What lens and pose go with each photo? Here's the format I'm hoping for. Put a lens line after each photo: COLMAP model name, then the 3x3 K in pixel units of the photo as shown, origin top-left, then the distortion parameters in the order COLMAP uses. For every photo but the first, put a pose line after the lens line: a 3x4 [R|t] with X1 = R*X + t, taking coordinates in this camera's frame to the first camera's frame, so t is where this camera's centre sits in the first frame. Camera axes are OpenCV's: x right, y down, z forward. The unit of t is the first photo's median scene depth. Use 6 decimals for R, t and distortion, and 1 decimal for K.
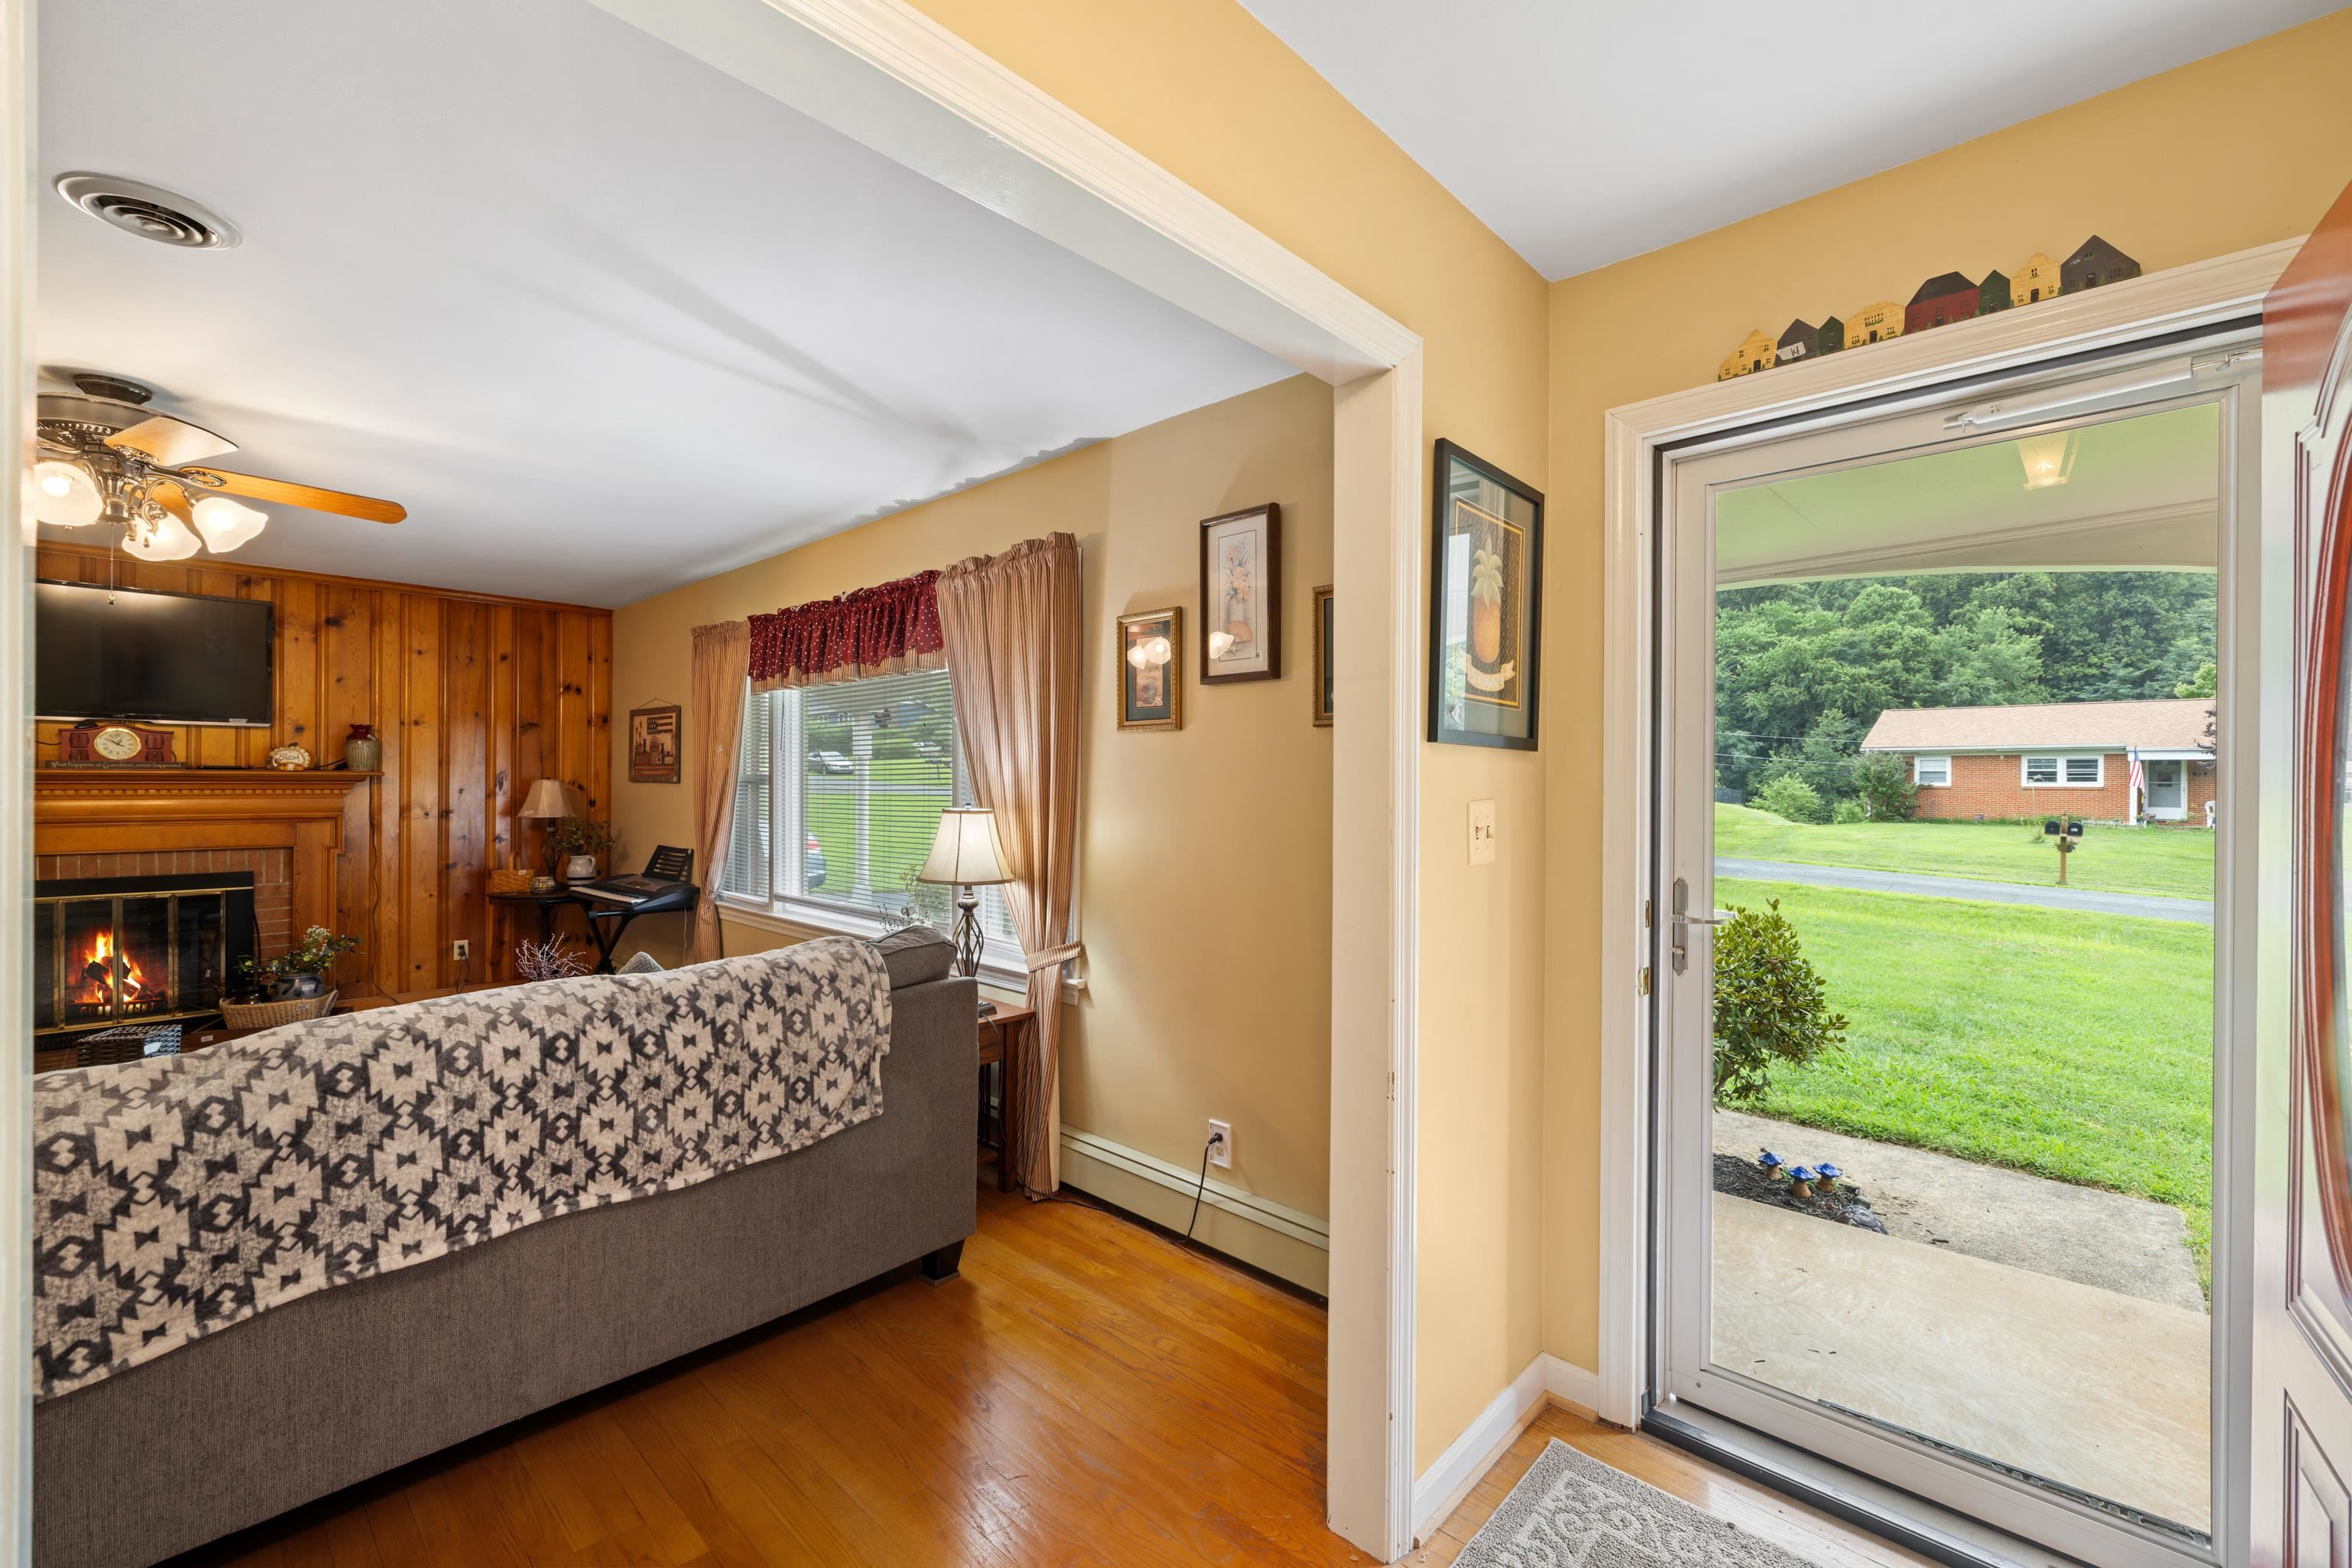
lens RADIAL K [[987.8, 0, 1180.2], [0, 987.8, 780.4], [0, 0, 1]] dist [-0.001891, 0.001407]
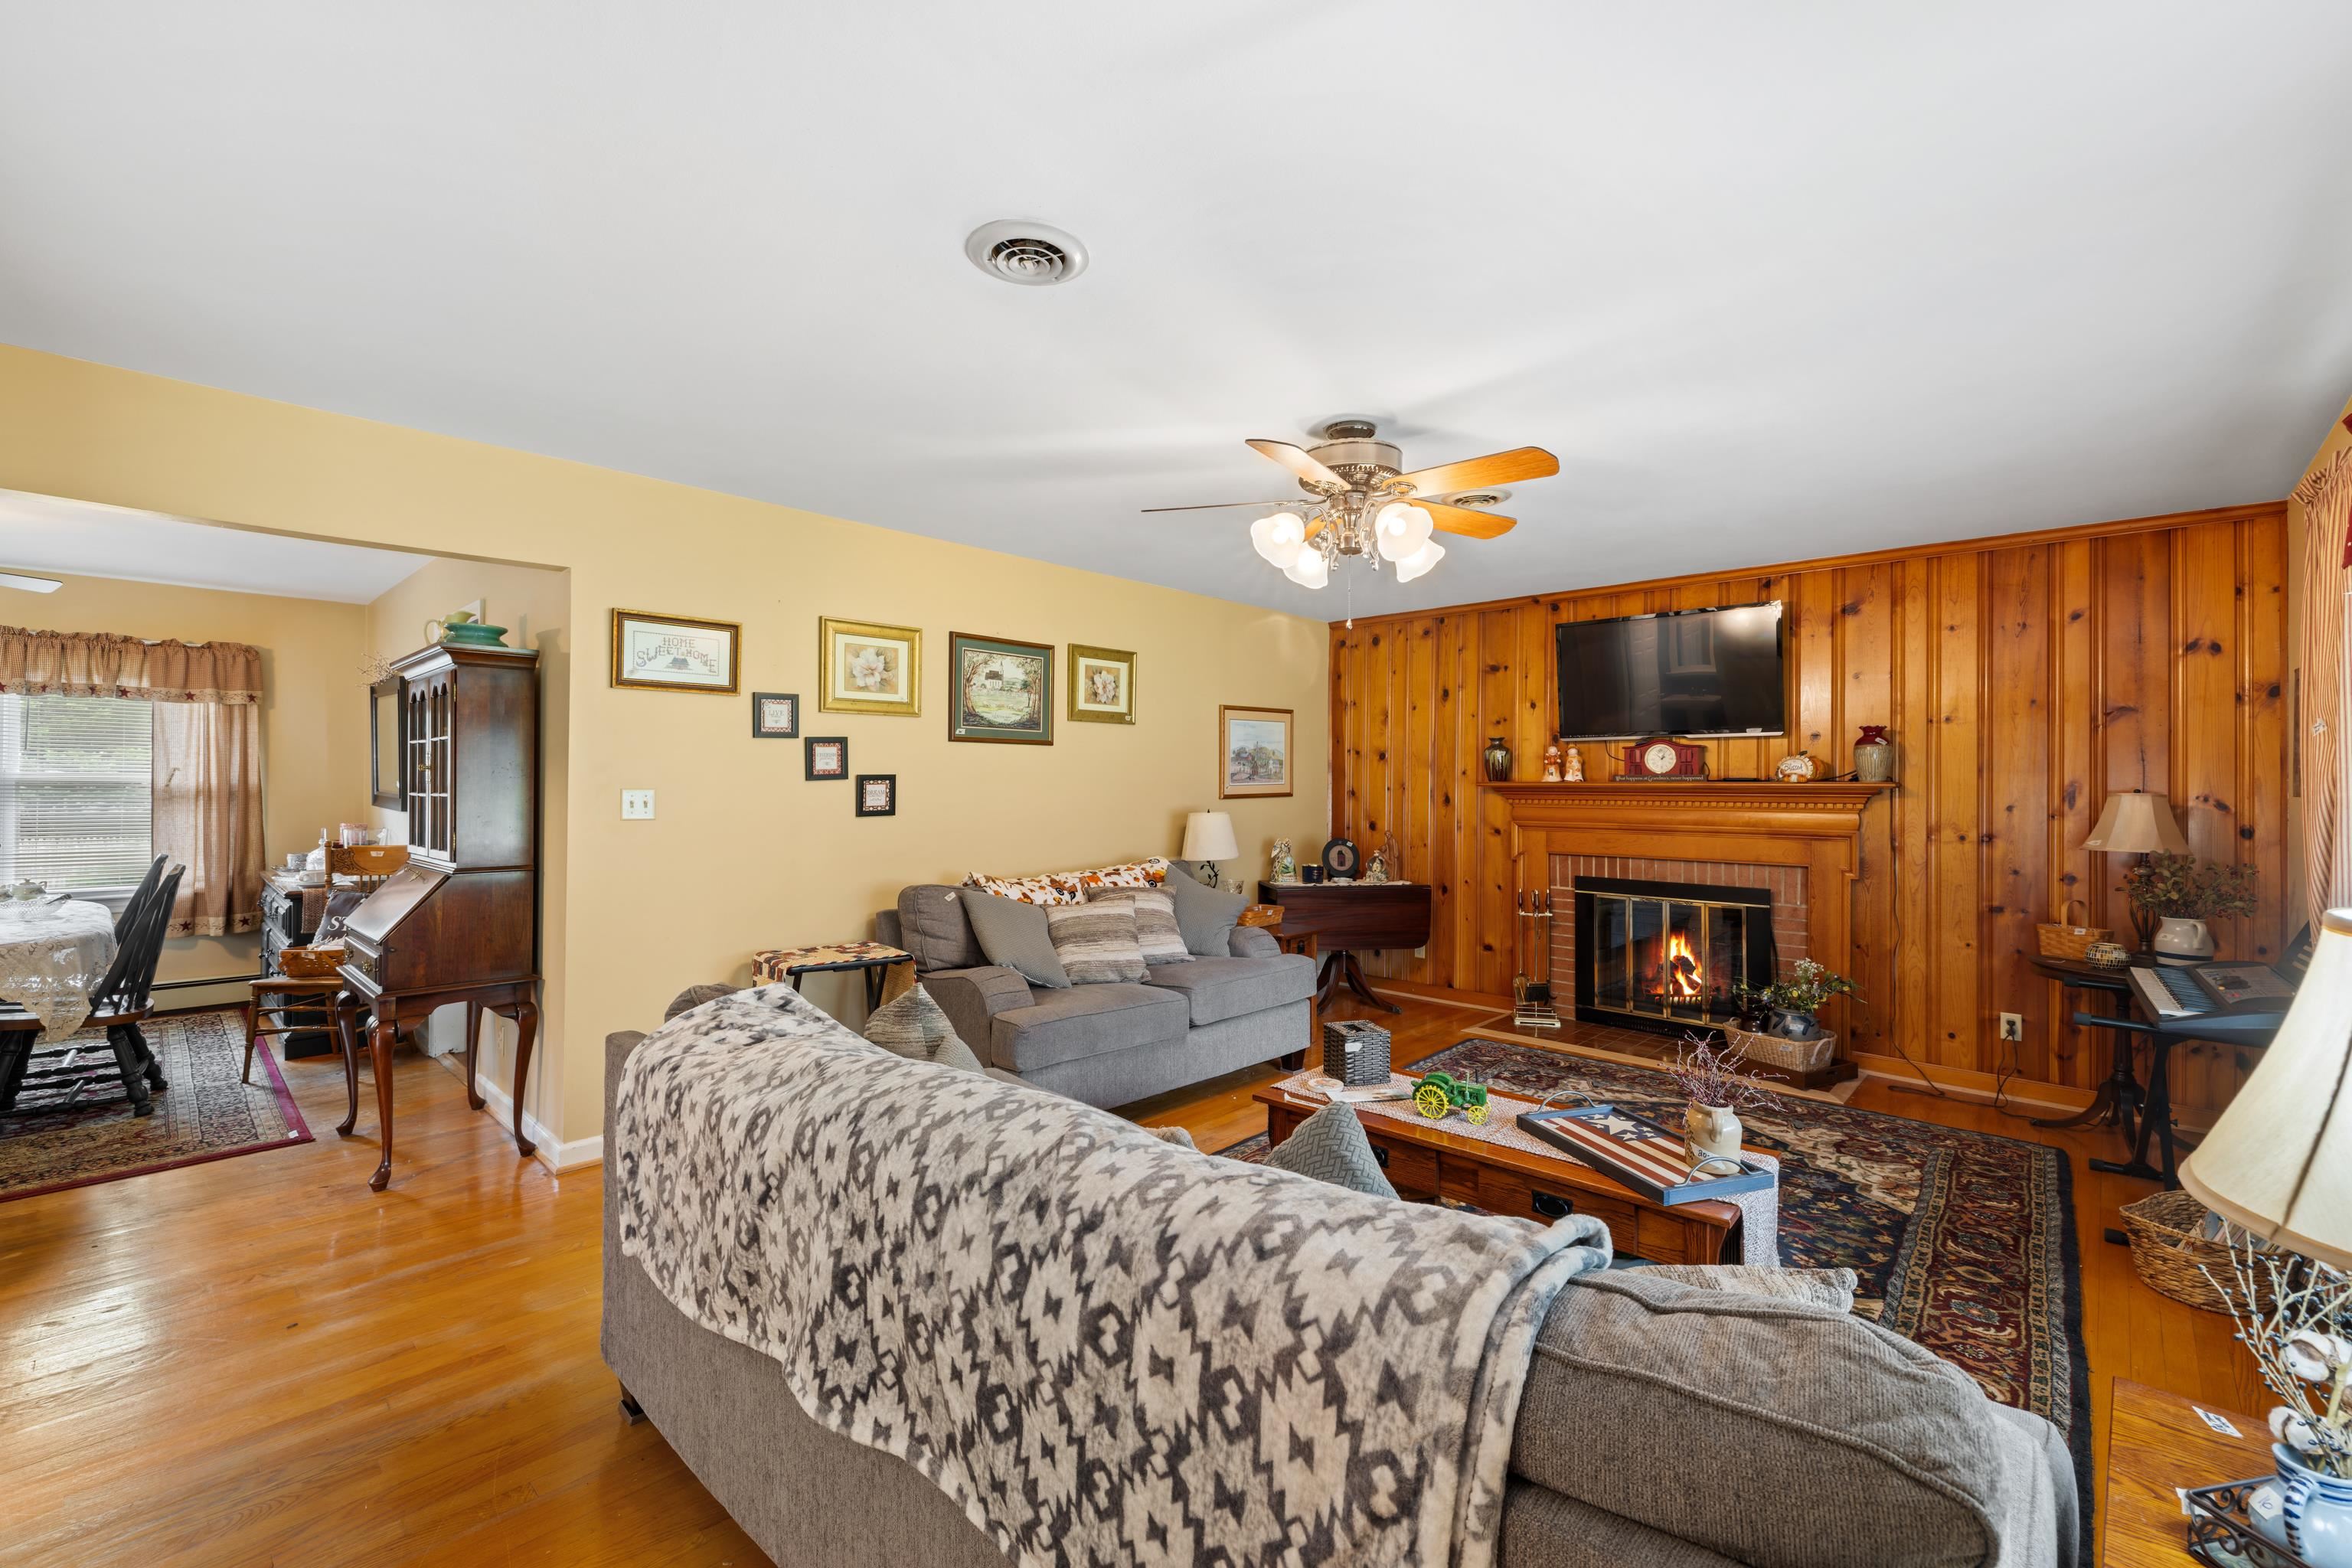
lens RADIAL K [[987.8, 0, 1179.6], [0, 987.8, 783.5], [0, 0, 1]] dist [-0.001891, 0.001407]
pose [[0.002215, -0.008758, -0.999959, 0.001214], [-0.005294, 0.999948, -0.008769, 0.002020], [0.999984, 0.005314, 0.002169, 0.415901]]
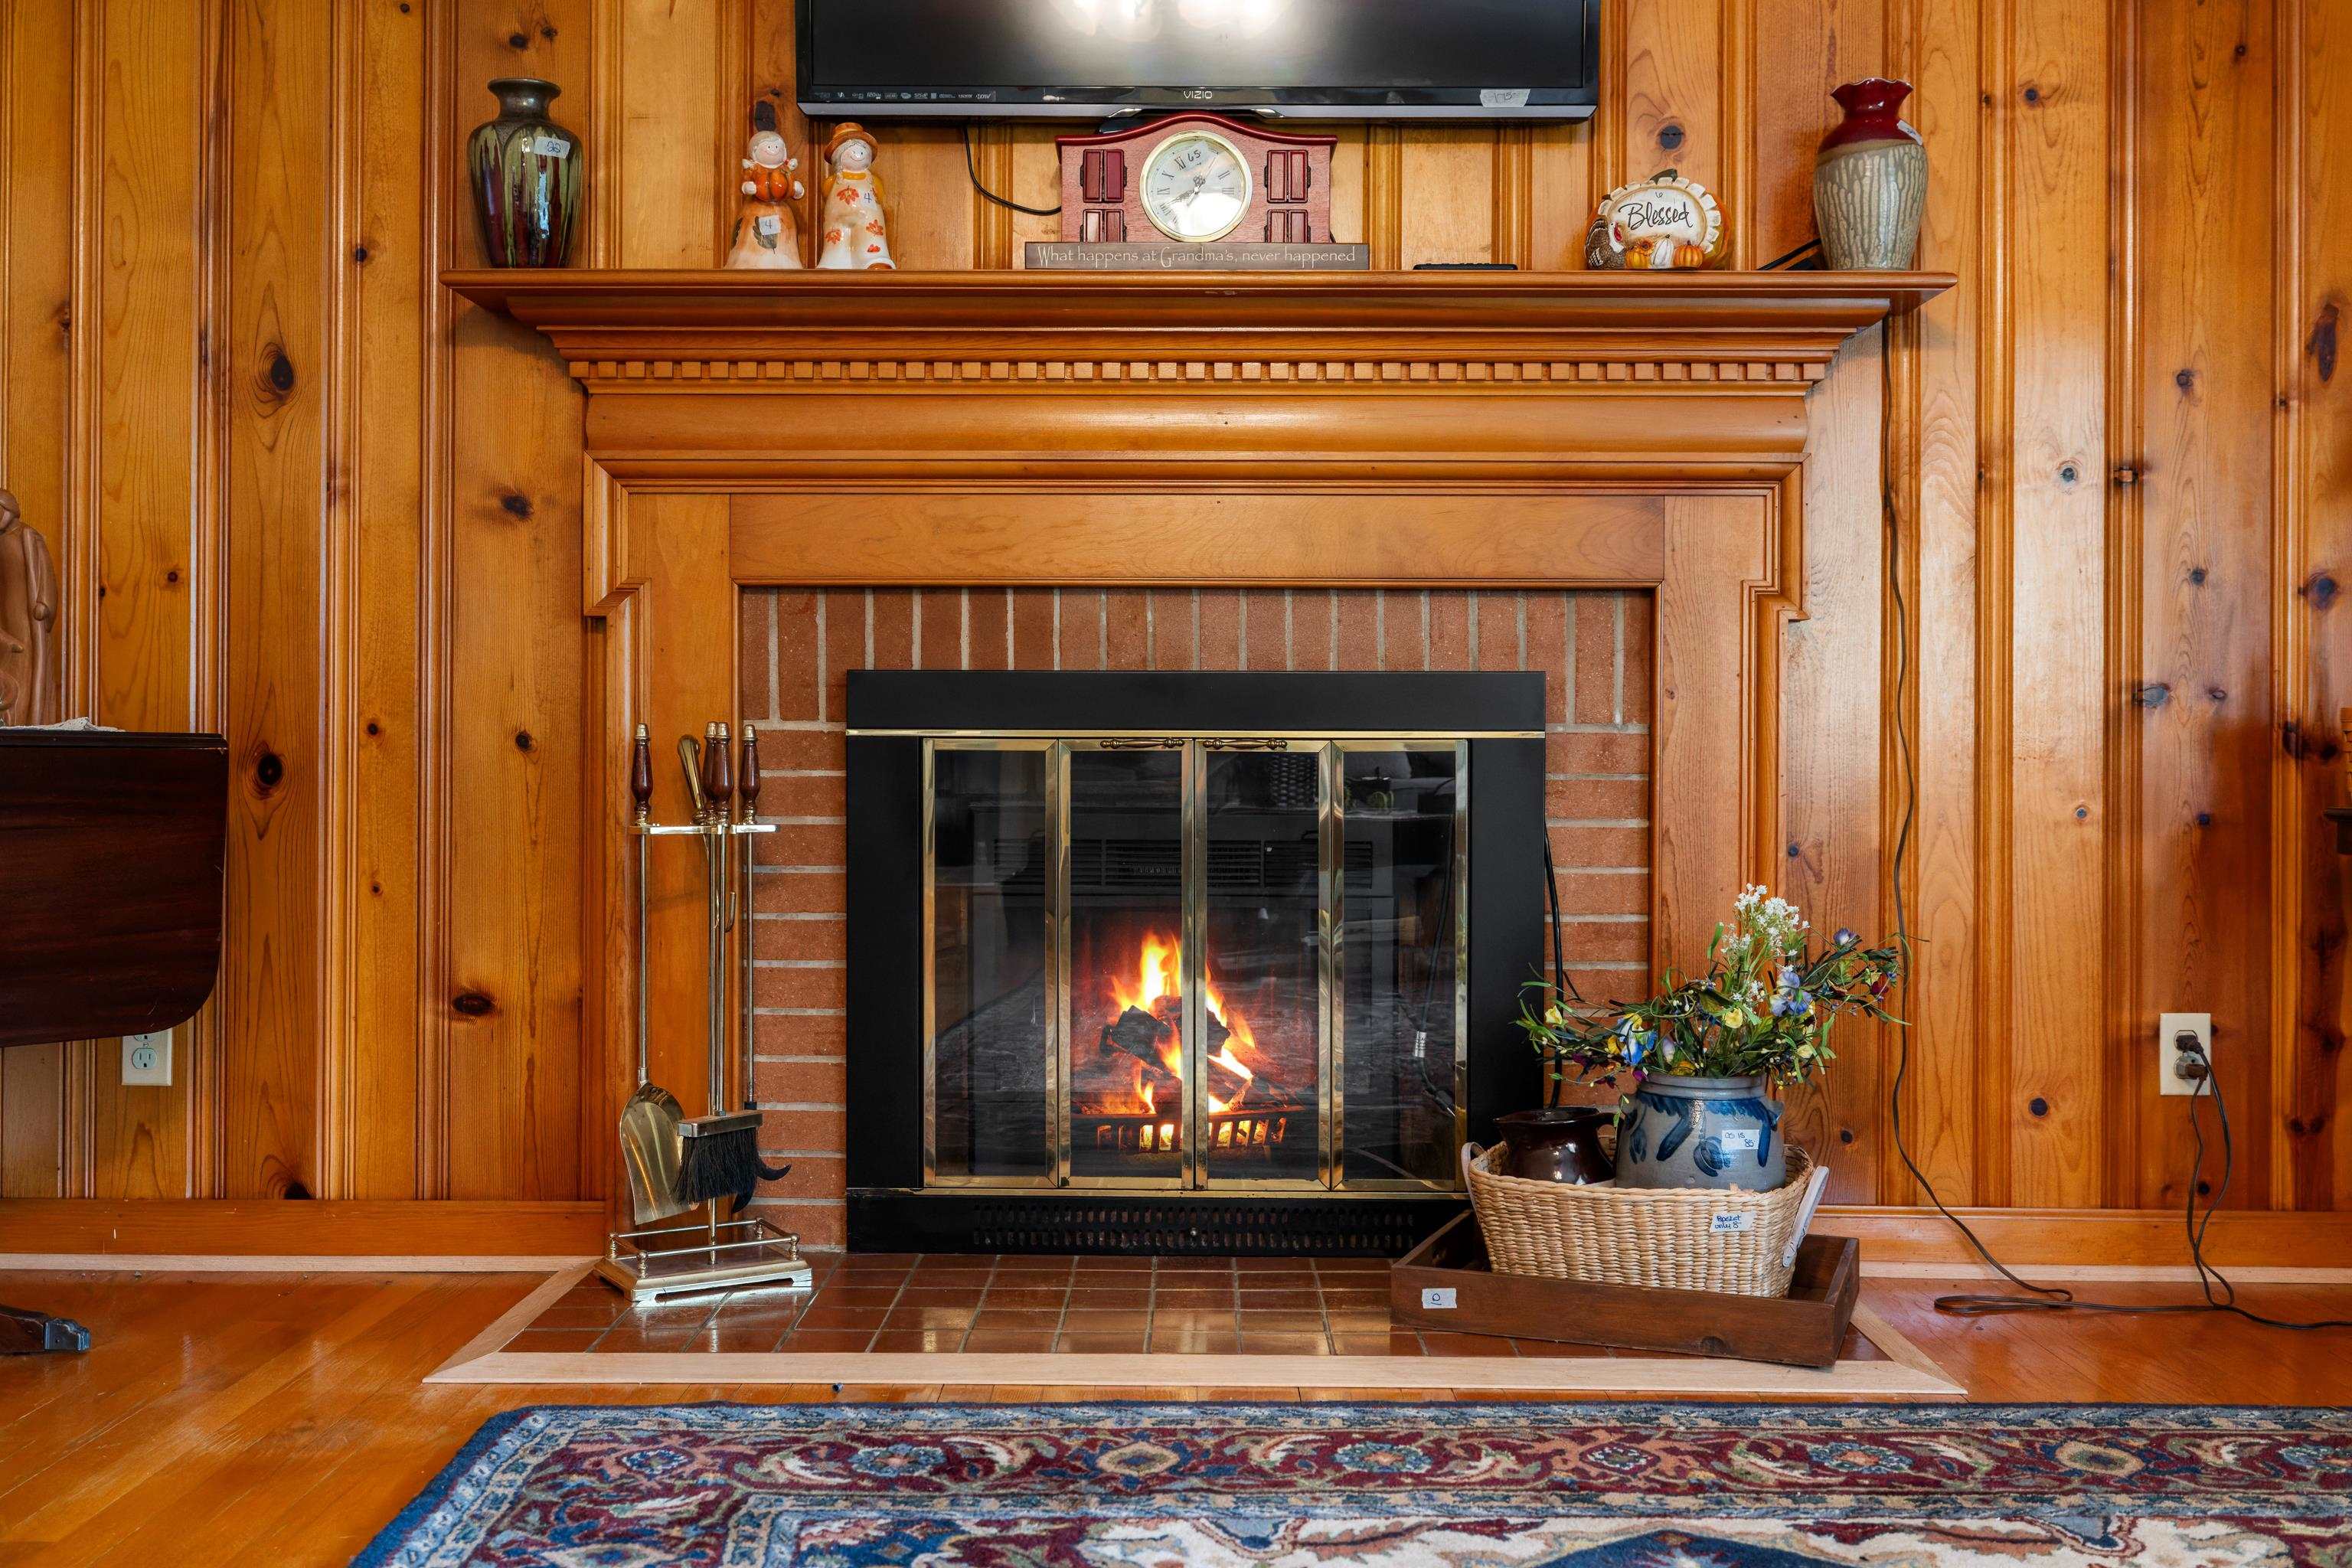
lens RADIAL K [[2291.5, 0, 1181.2], [0, 2291.5, 769.0], [0, 0, 1]] dist [-0.005507, 0.000000]
pose [[0.682261, -0.002816, -0.731103, -0.534105], [0.002127, 0.999996, -0.001866, 0.113079], [0.731106, -0.000282, 0.682264, 0.490230]]
